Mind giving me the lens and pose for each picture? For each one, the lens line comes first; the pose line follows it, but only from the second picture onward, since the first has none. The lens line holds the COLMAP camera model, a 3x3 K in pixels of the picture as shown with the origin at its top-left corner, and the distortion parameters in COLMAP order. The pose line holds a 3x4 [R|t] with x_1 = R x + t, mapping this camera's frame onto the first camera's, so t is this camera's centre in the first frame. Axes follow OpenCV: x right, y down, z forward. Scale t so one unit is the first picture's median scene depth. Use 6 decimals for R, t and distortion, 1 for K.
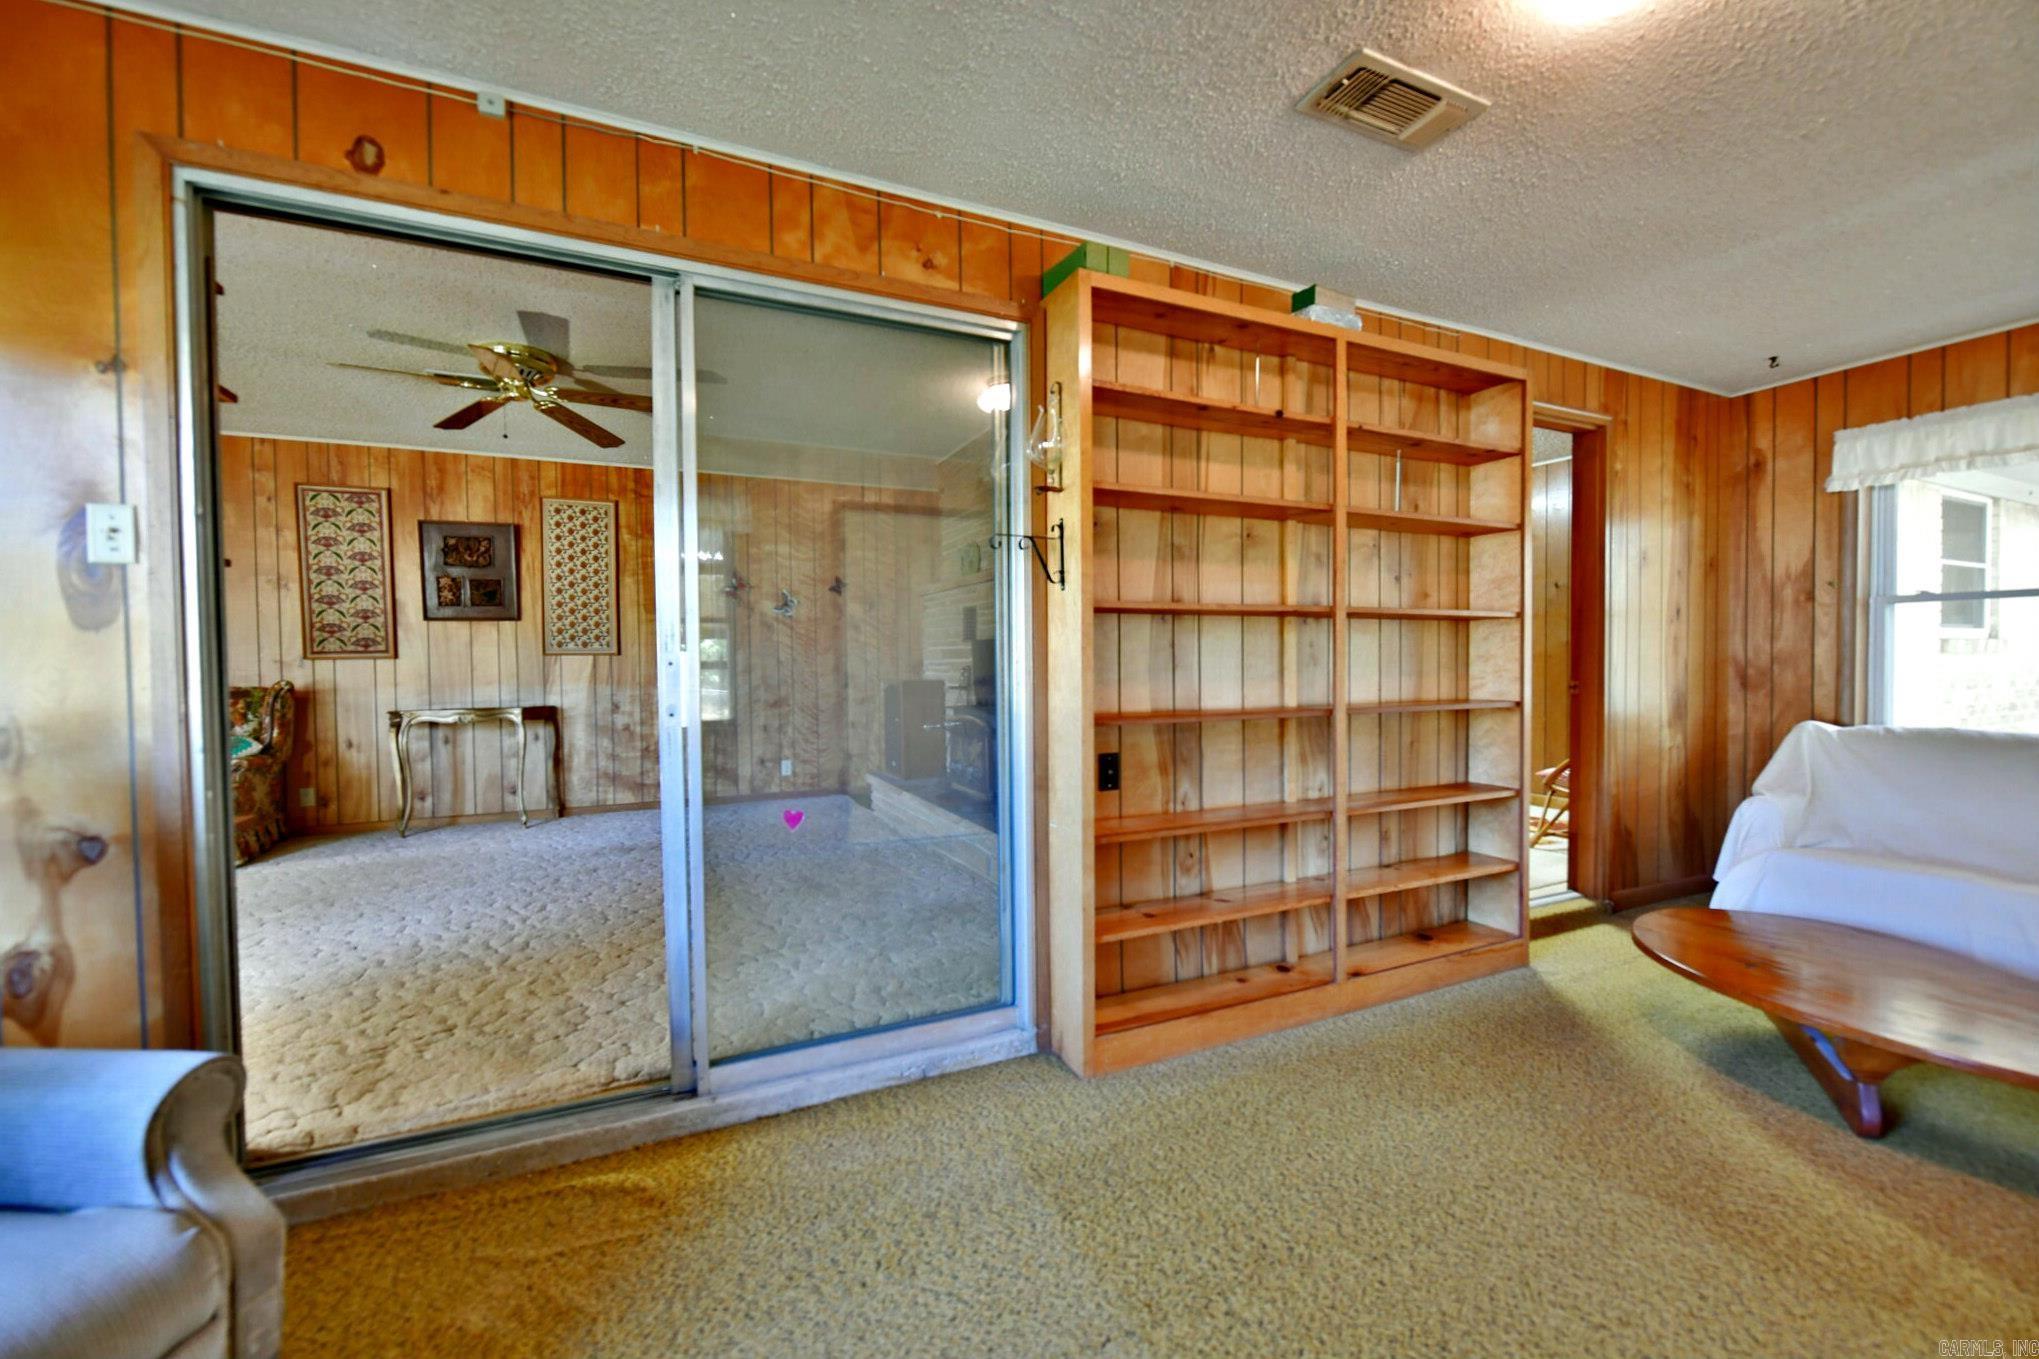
lens RADIAL K [[822.4, 0, 1015.6], [0, 822.4, 676.8], [0, 0, 1]] dist [-0.003684, -0.001297]
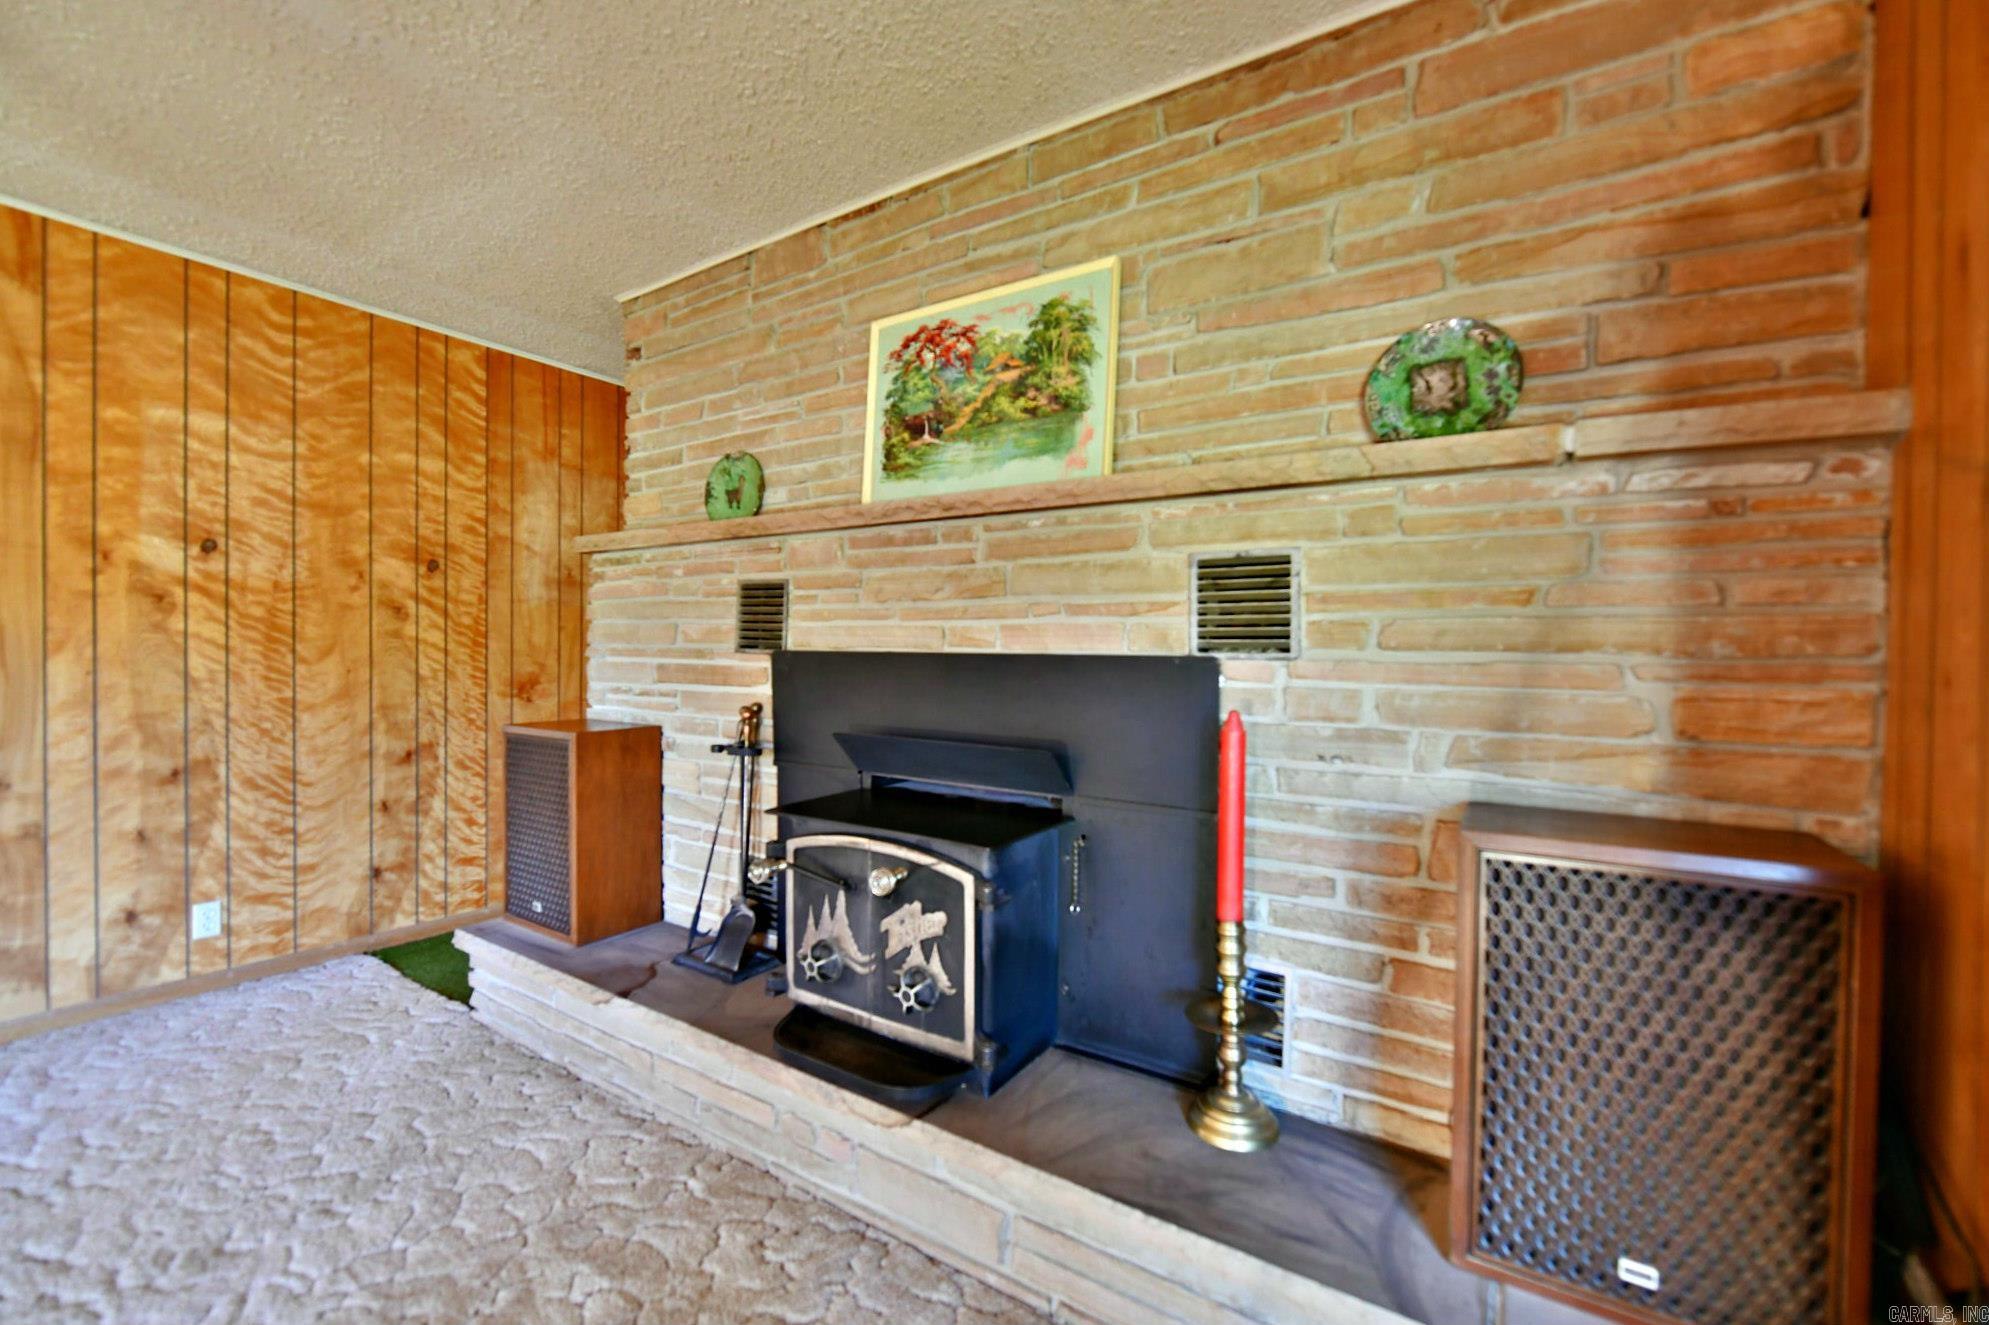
lens RADIAL K [[802.2, 0, 990.6], [0, 802.2, 665.8], [0, 0, 1]] dist [-0.003684, -0.001297]
pose [[0.860915, 0.010995, 0.508629, -0.136569], [-0.004869, 0.999899, -0.013374, -0.022379], [-0.508725, 0.009037, 0.860882, 0.419319]]
